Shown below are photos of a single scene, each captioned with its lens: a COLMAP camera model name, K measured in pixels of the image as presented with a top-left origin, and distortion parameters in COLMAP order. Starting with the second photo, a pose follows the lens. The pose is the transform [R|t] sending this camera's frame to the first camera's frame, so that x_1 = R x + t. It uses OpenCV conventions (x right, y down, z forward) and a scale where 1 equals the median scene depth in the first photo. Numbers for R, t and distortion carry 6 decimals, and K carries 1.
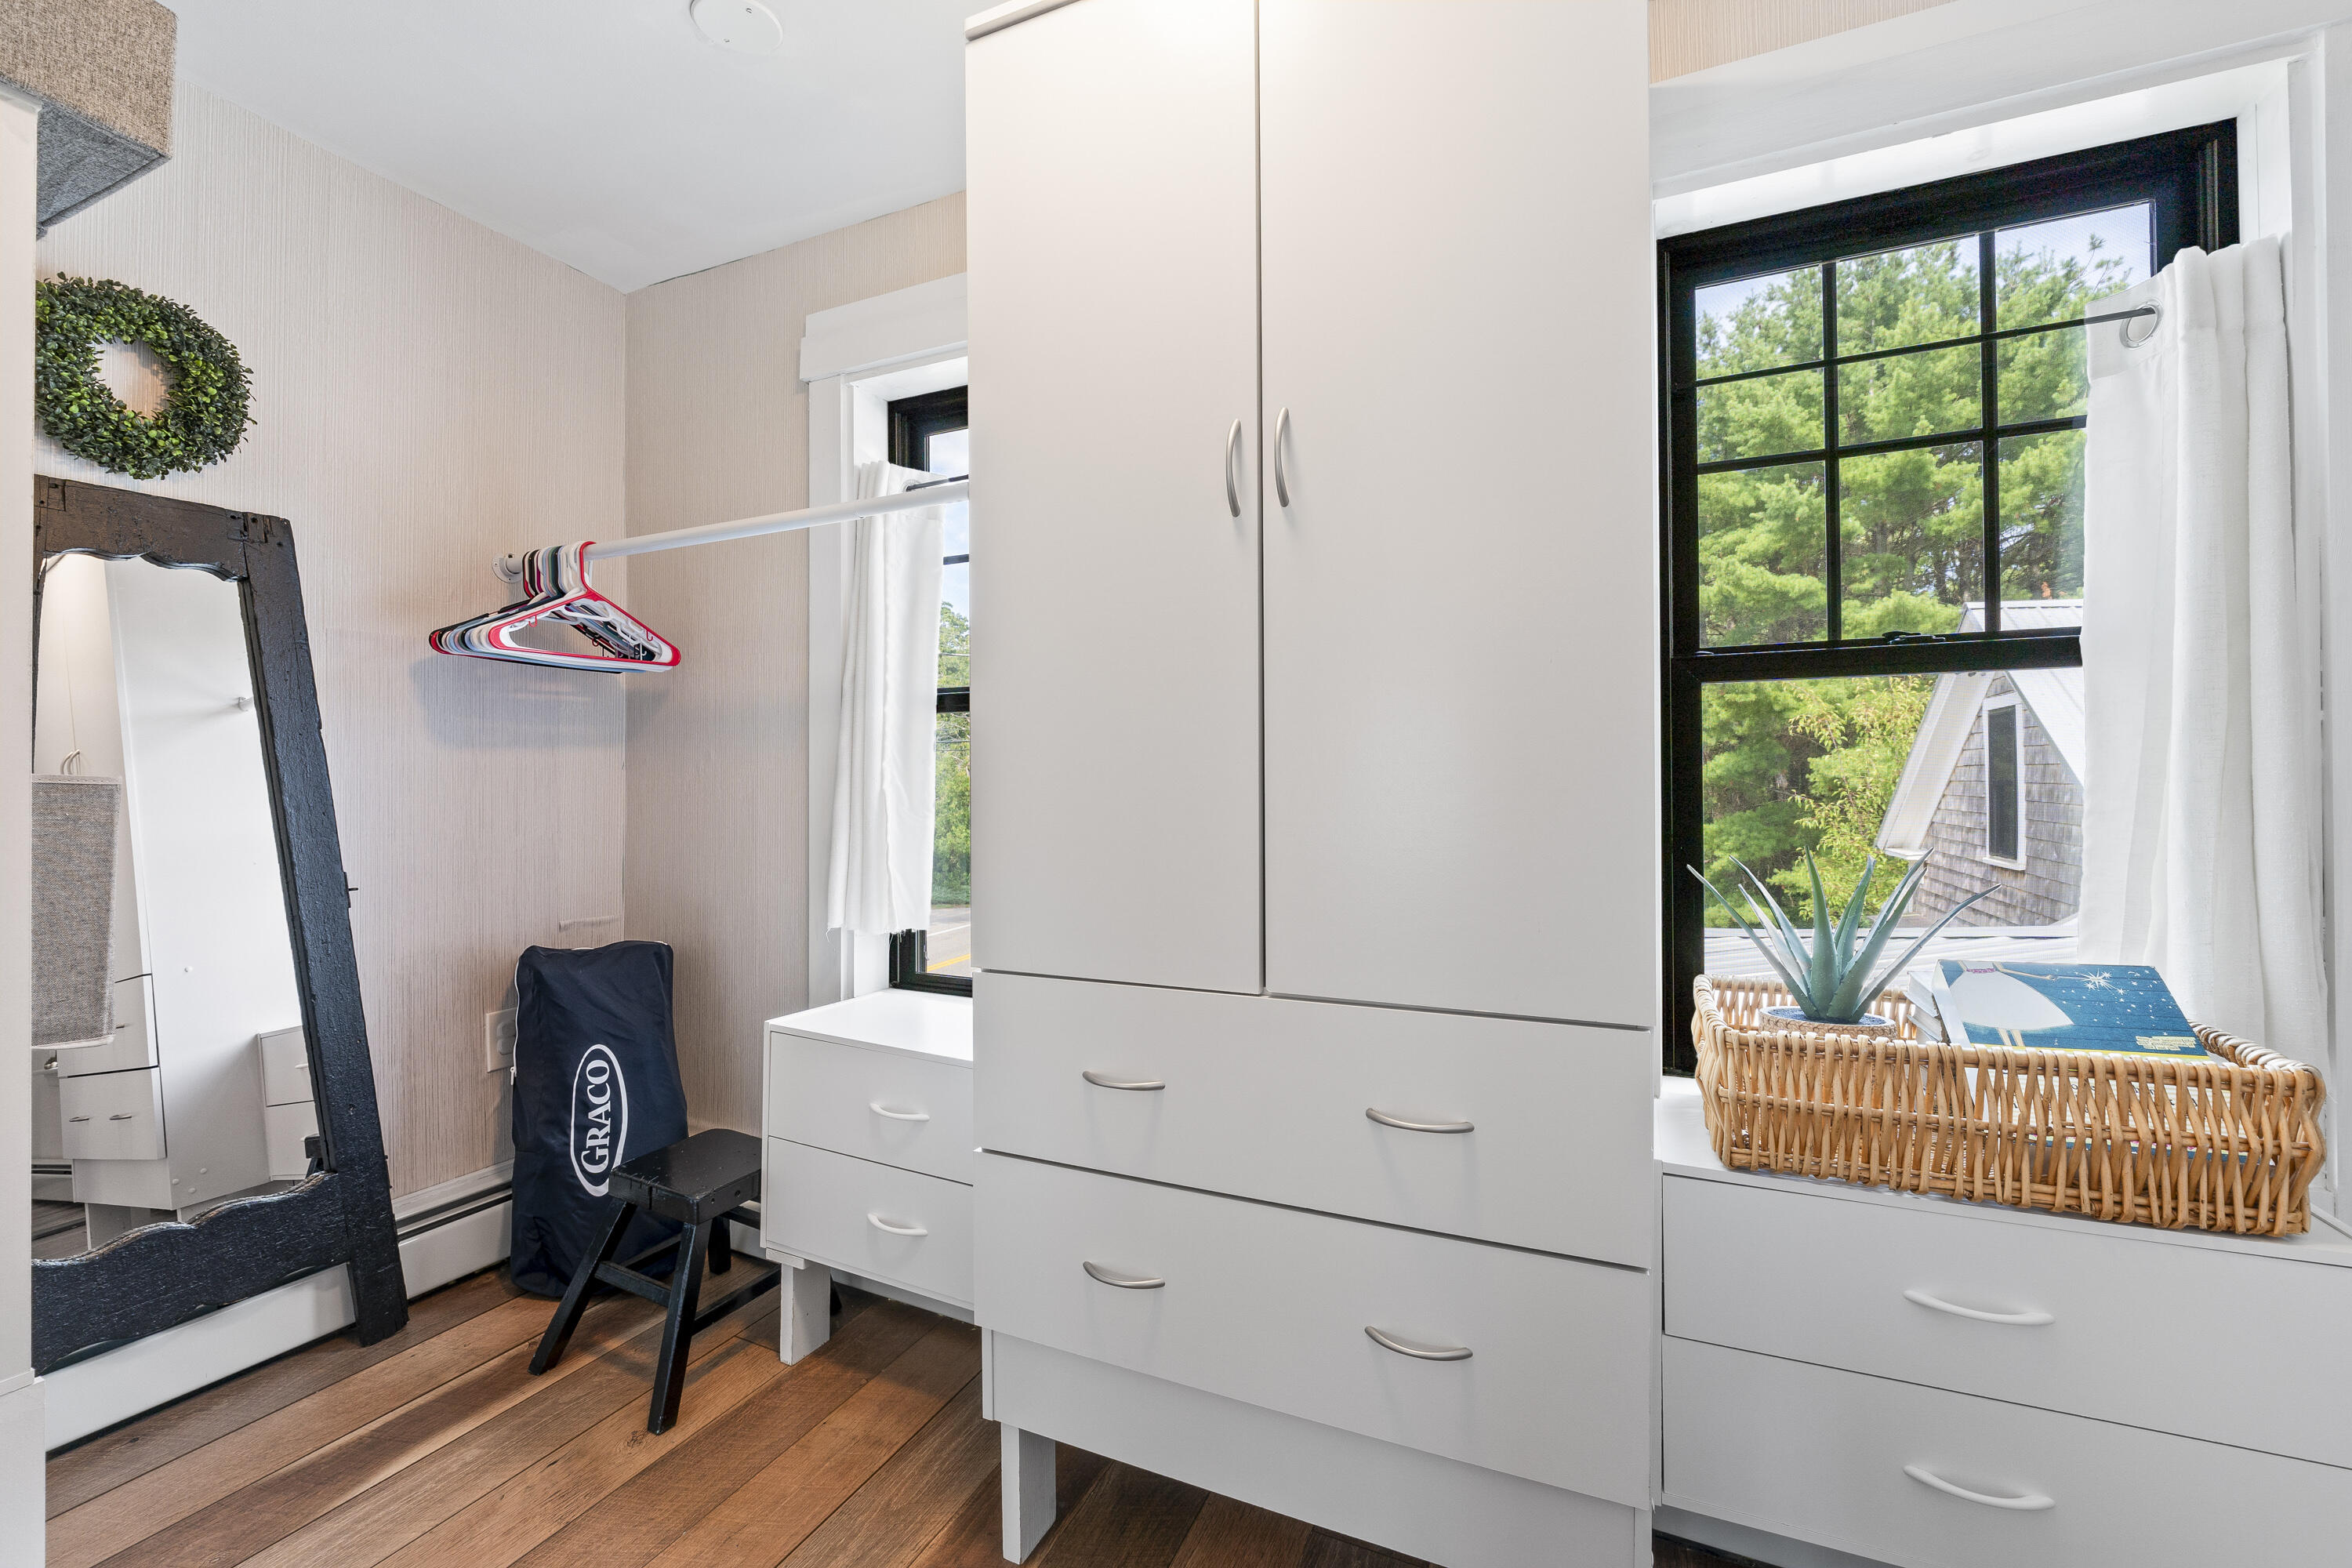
lens RADIAL K [[987.2, 0, 1176.6], [0, 987.2, 778.1], [0, 0, 1]] dist [-0.002672, -0.000626]
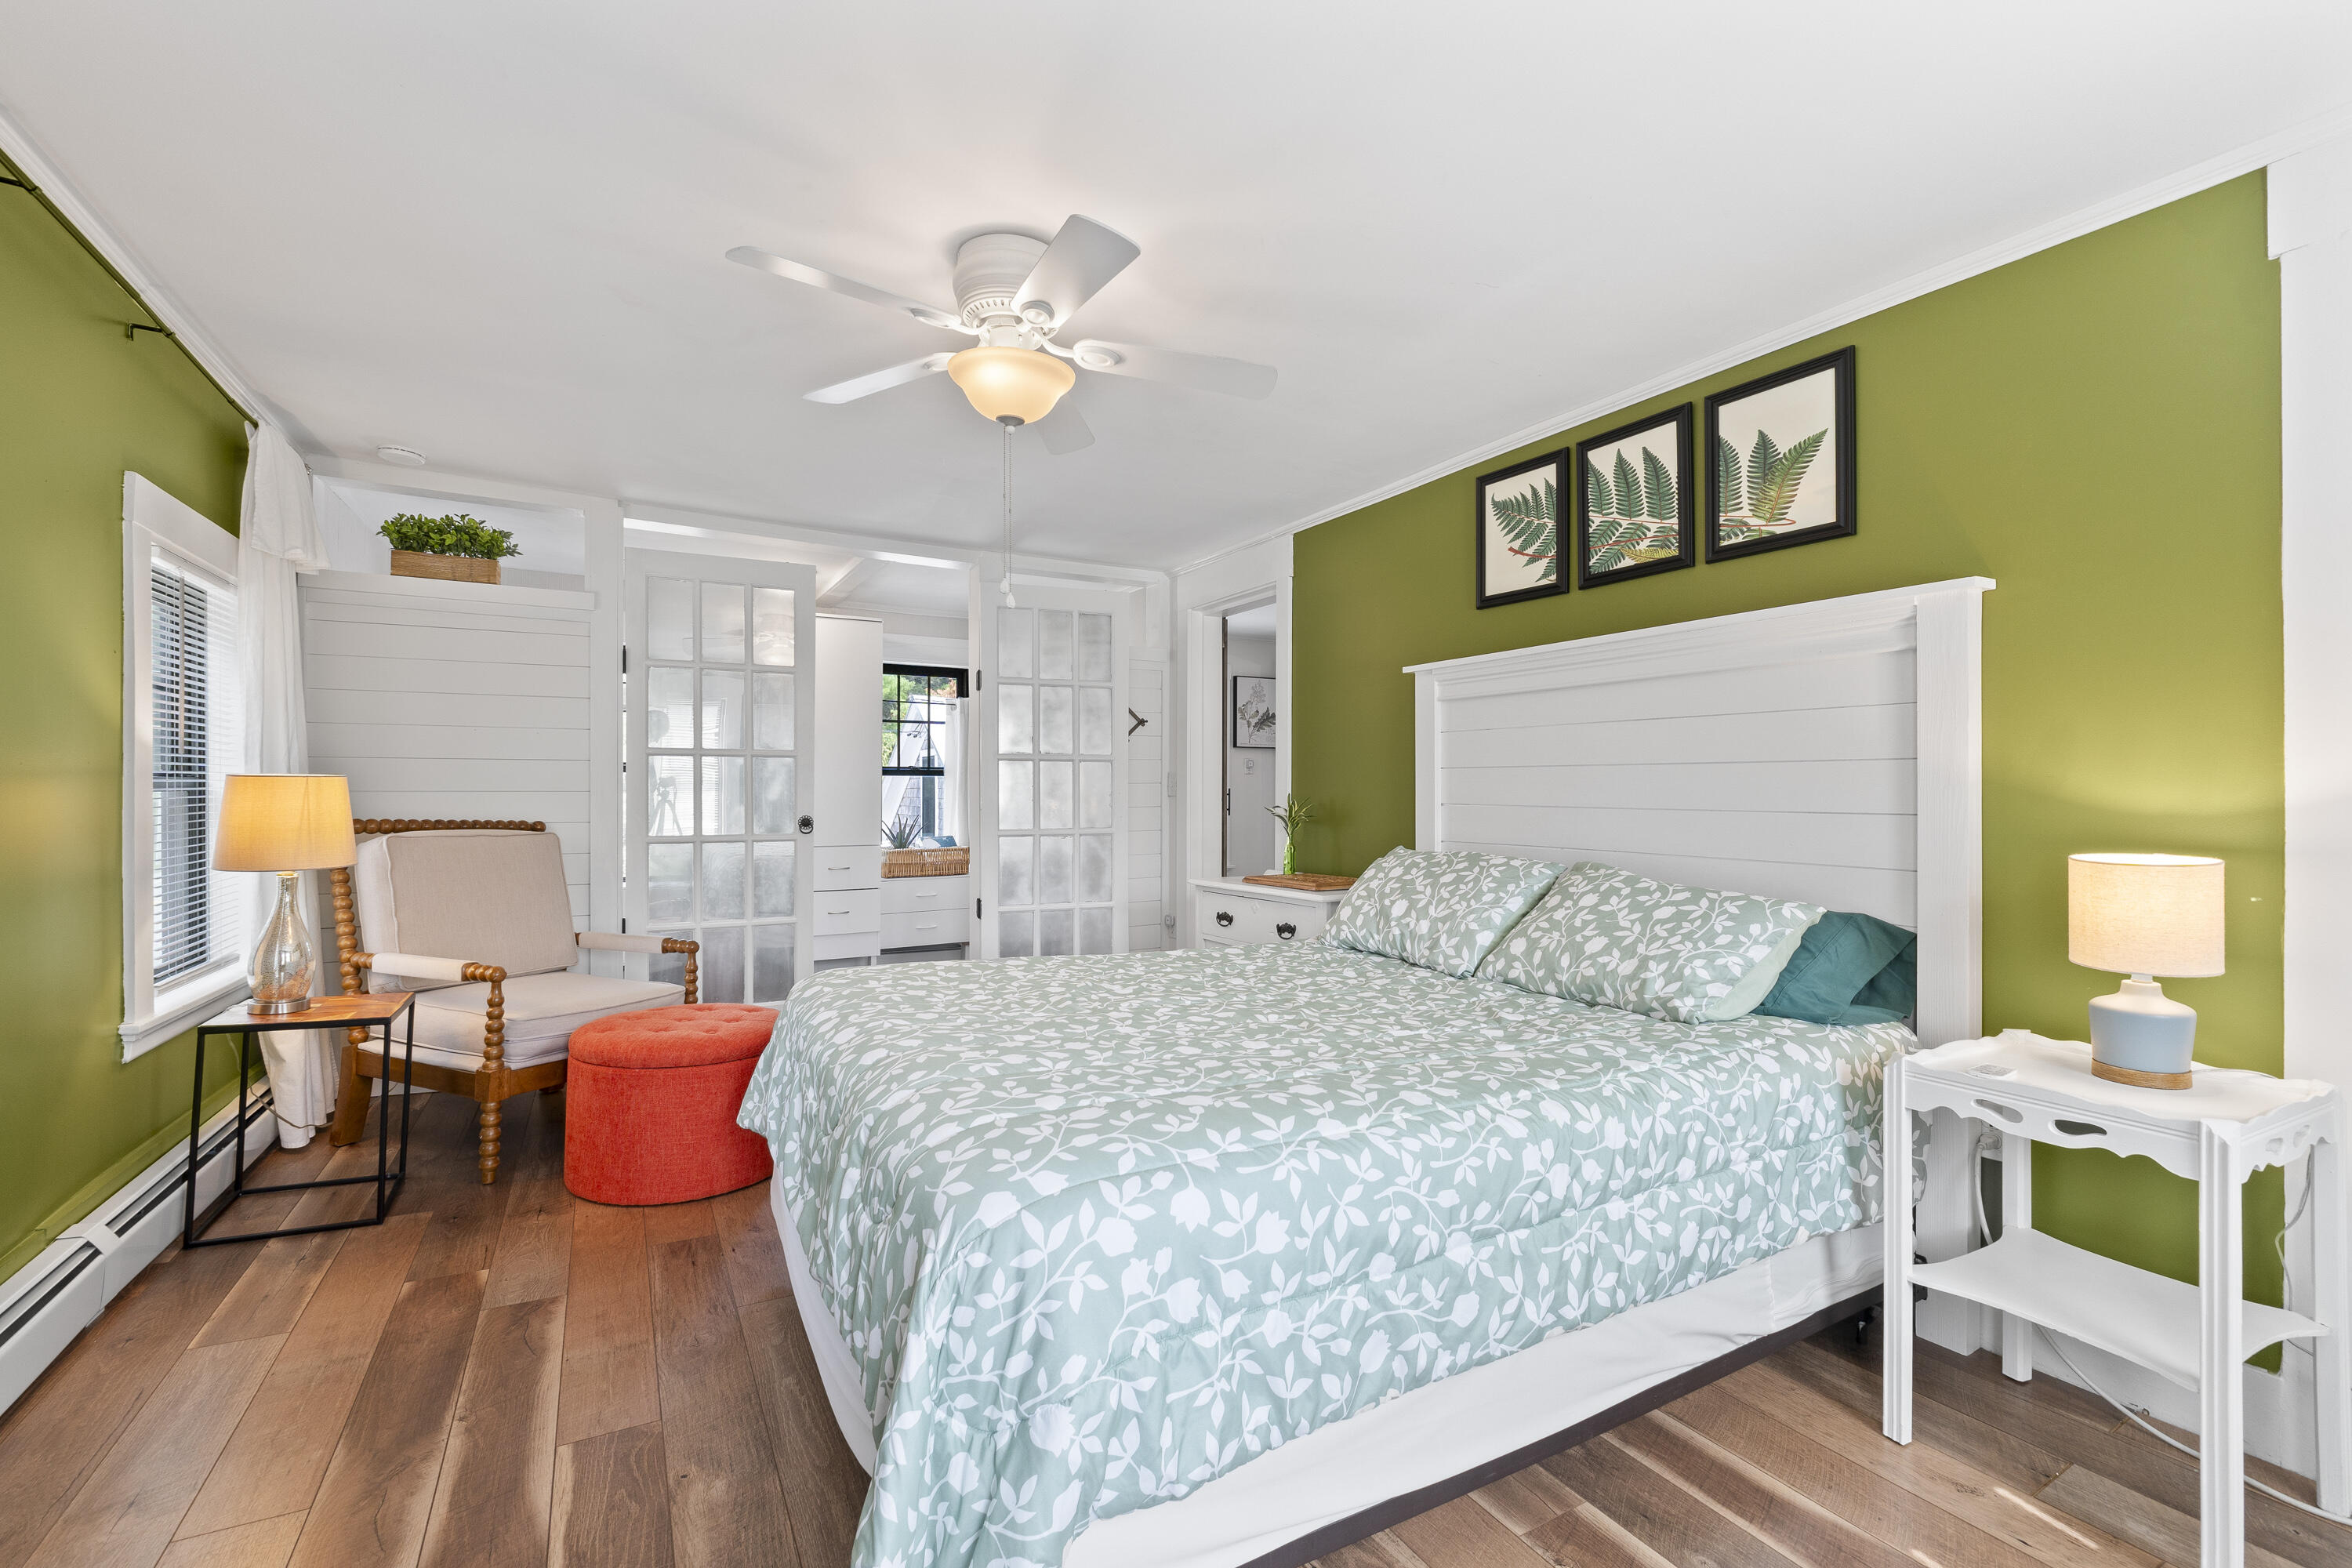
lens RADIAL K [[987.2, 0, 1172.7], [0, 987.2, 788.5], [0, 0, 1]] dist [-0.002672, -0.000626]
pose [[0.586274, 0.007736, 0.810076, -2.401597], [-0.011590, 0.999932, -0.001160, -0.067874], [-0.810030, -0.008709, 0.586324, -2.817415]]
